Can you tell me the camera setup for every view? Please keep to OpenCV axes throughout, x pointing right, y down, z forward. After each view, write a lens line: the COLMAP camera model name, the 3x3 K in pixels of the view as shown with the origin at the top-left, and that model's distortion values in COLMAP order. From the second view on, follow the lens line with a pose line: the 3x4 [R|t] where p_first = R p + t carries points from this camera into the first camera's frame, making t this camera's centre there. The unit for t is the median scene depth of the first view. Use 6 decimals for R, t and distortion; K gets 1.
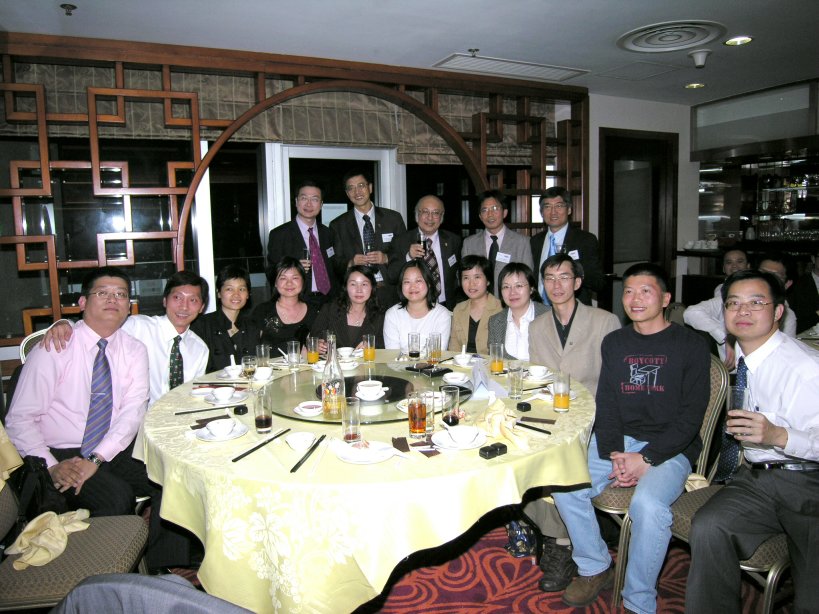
lens RADIAL K [[566.7, 0, 409.5], [0, 566.7, 307.0], [0, 0, 1]] dist [0.022456, 0.000726]
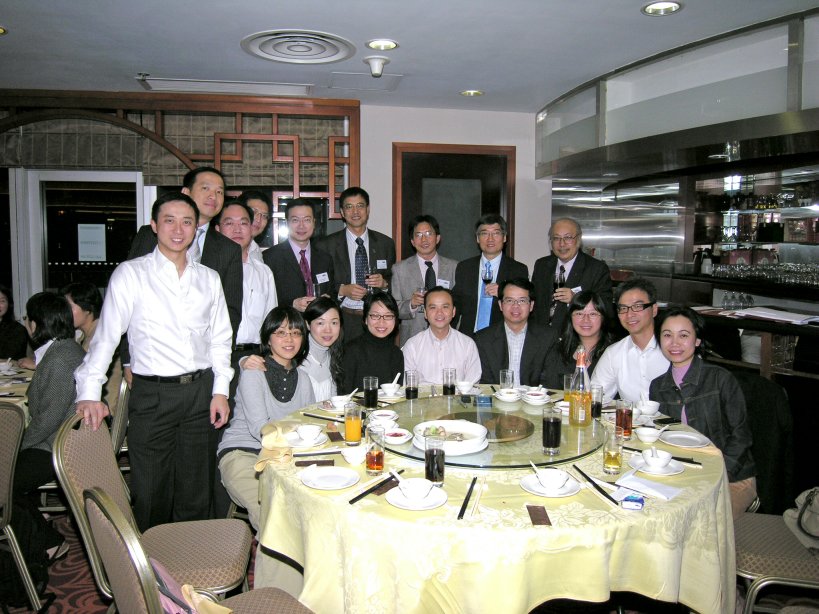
lens RADIAL K [[627.5, 0, 409.5], [0, 627.5, 307.0], [0, 0, 1]] dist [-0.007462, -0.005258]
pose [[0.957303, 0.042564, -0.285935, 0.649805], [-0.057891, 0.997292, -0.045363, -0.011797], [0.283230, 0.059979, 0.957175, 0.072611]]
